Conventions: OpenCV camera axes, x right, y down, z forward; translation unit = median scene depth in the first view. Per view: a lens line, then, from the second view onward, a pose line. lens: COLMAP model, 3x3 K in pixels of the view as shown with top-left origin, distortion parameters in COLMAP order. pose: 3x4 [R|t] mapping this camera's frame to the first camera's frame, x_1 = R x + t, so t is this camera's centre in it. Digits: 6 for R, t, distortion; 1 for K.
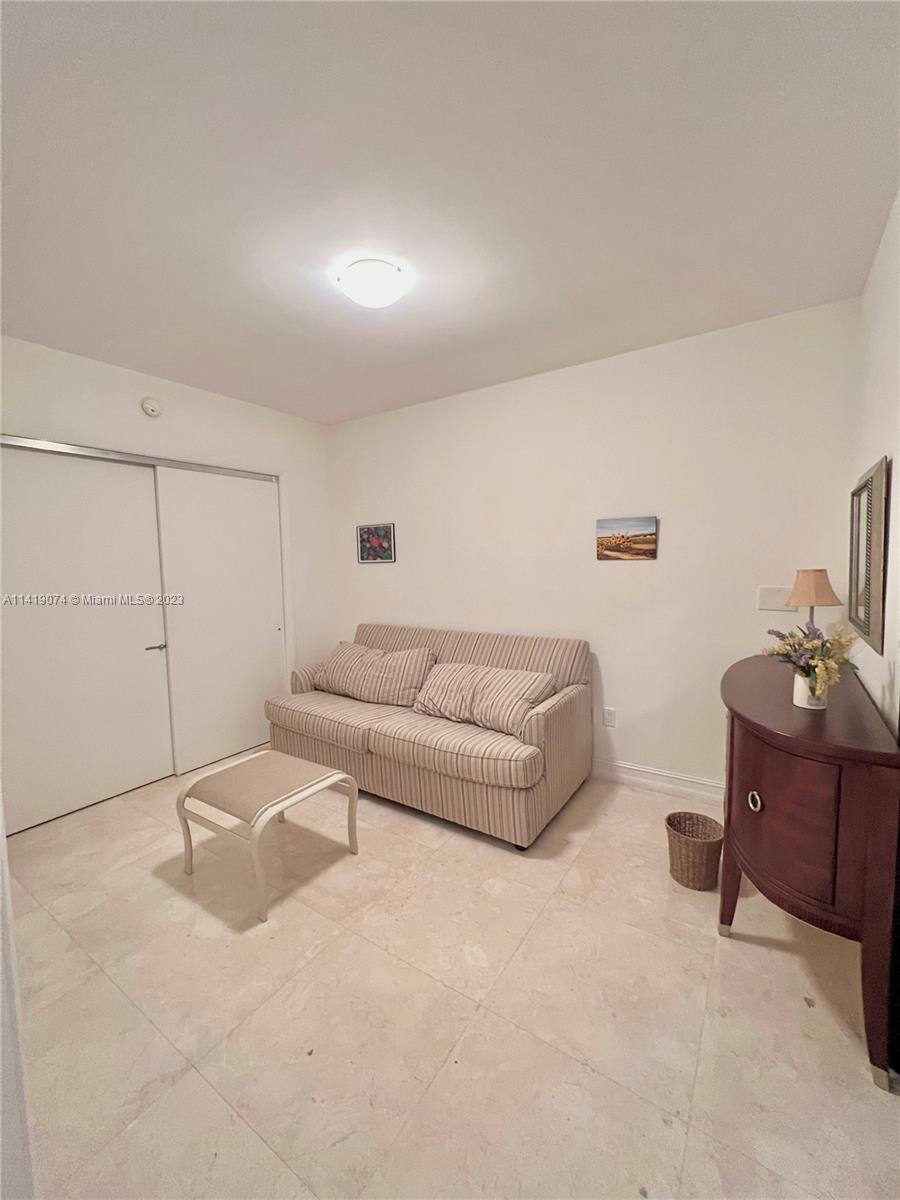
lens RADIAL K [[482.1, 0, 449.2], [0, 482.1, 598.3], [0, 0, 1]] dist [-0.000948, -0.000023]
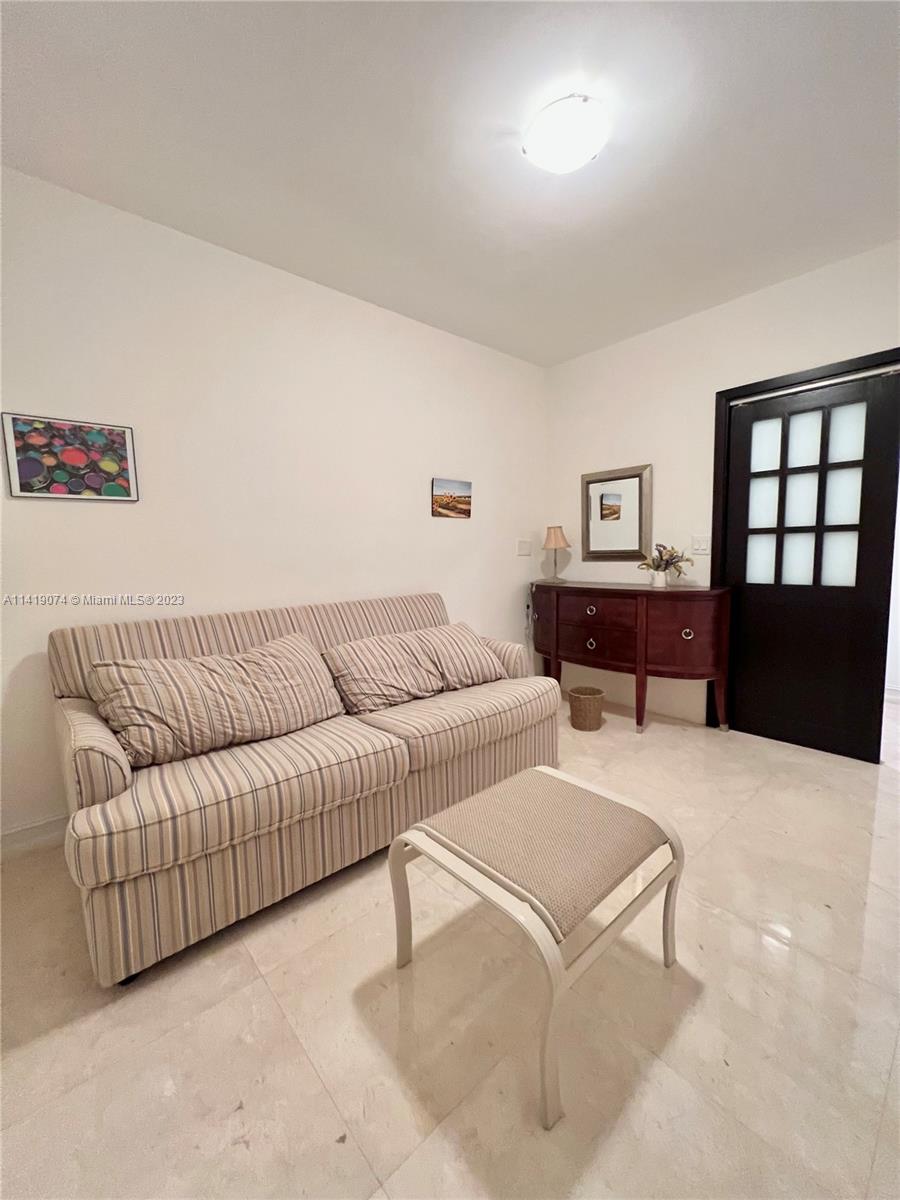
lens RADIAL K [[481.0, 0, 449.3], [0, 481.0, 598.1], [0, 0, 1]] dist [-0.001760, 0.000246]
pose [[0.255652, -0.076520, 0.963736, -0.659197], [0.096040, 0.993942, 0.053442, 0.042503], [-0.961987, 0.078894, 0.261452, 0.649869]]
